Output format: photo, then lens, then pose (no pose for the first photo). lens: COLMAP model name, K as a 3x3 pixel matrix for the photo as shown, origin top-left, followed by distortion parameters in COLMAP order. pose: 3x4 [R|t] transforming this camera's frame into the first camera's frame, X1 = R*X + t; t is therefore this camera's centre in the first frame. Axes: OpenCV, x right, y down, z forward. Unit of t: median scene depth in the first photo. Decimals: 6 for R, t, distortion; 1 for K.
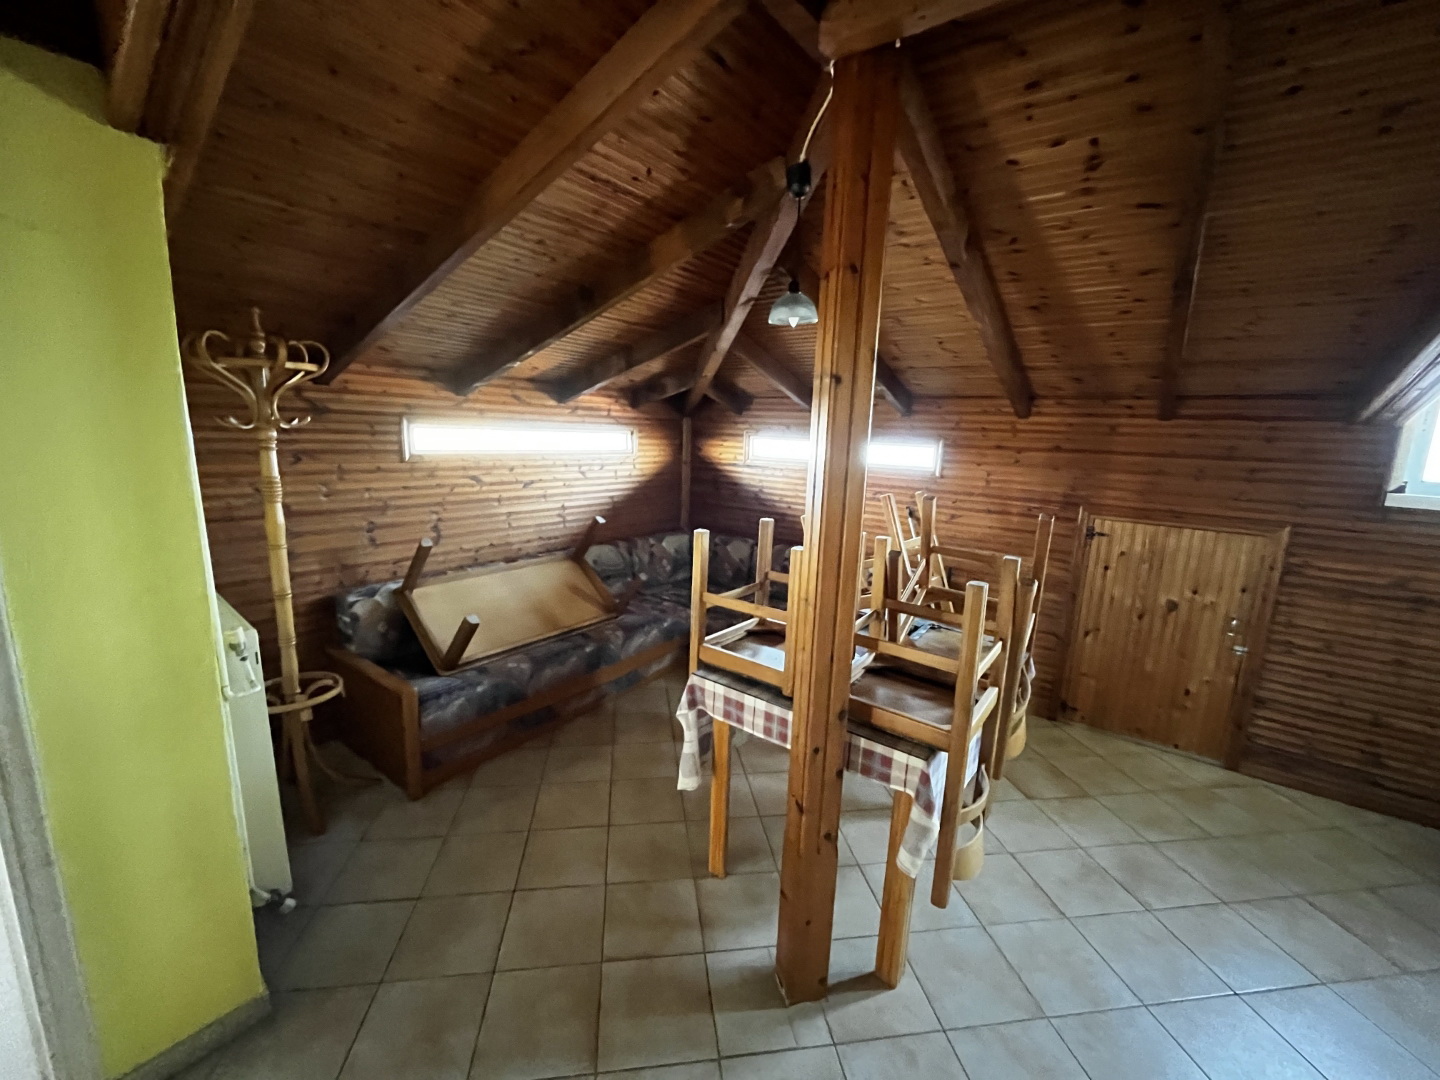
lens RADIAL K [[584.6, 0, 713.2], [0, 584.6, 537.4], [0, 0, 1]] dist [-0.001143, -0.000485]
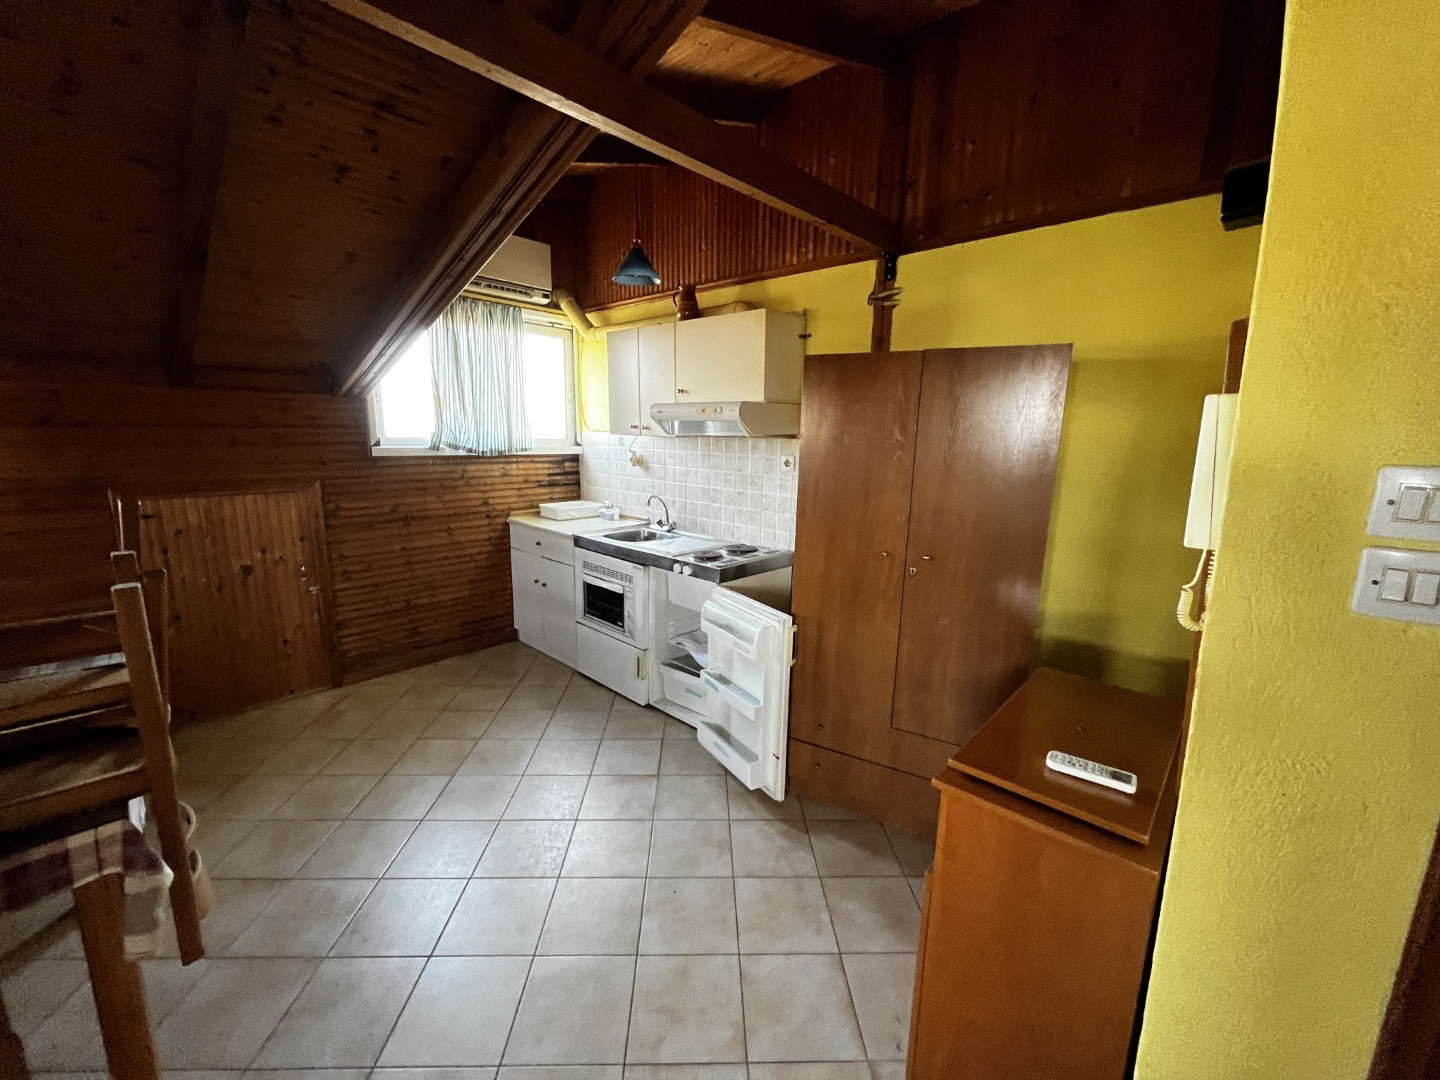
lens RADIAL K [[584.6, 0, 713.2], [0, 584.6, 537.4], [0, 0, 1]] dist [-0.001143, -0.000485]
pose [[0.126299, -0.219998, 0.967290, -0.115327], [0.167096, 0.965883, 0.197861, -0.006950], [-0.977818, 0.136641, 0.158751, 0.016061]]
